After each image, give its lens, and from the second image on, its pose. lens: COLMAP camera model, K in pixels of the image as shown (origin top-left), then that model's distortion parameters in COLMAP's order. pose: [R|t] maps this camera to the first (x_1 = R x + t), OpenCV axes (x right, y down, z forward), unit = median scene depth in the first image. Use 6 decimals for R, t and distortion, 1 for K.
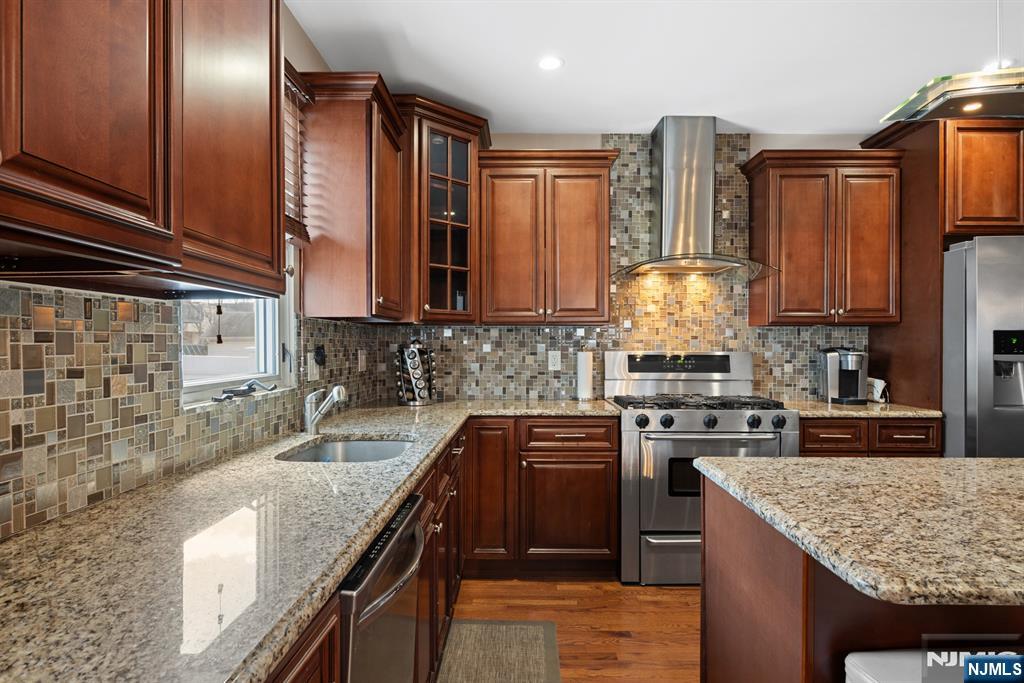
lens RADIAL K [[571.8, 0, 513.2], [0, 571.8, 345.7], [0, 0, 1]] dist [0.000285, -0.000910]
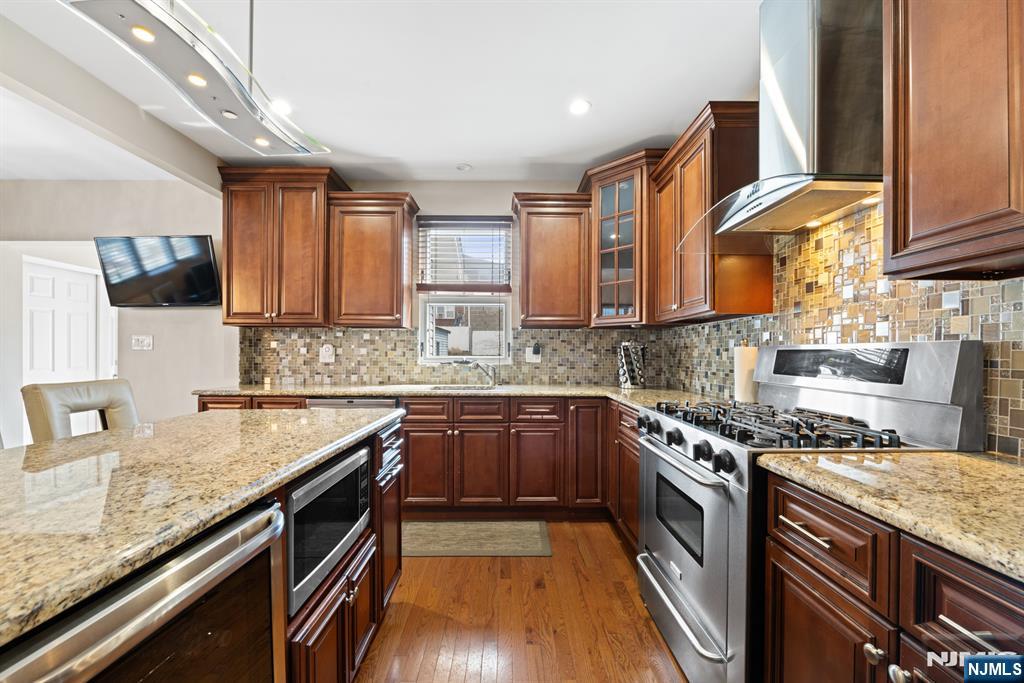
lens RADIAL K [[408.0, 0, 514.3], [0, 408.0, 349.1], [0, 0, 1]] dist [-0.010646, -0.000159]
pose [[0.014788, -0.006044, -0.999872, 0.775305], [-0.004619, 0.999971, -0.006113, 0.021184], [0.999880, 0.004709, 0.014759, 0.719069]]
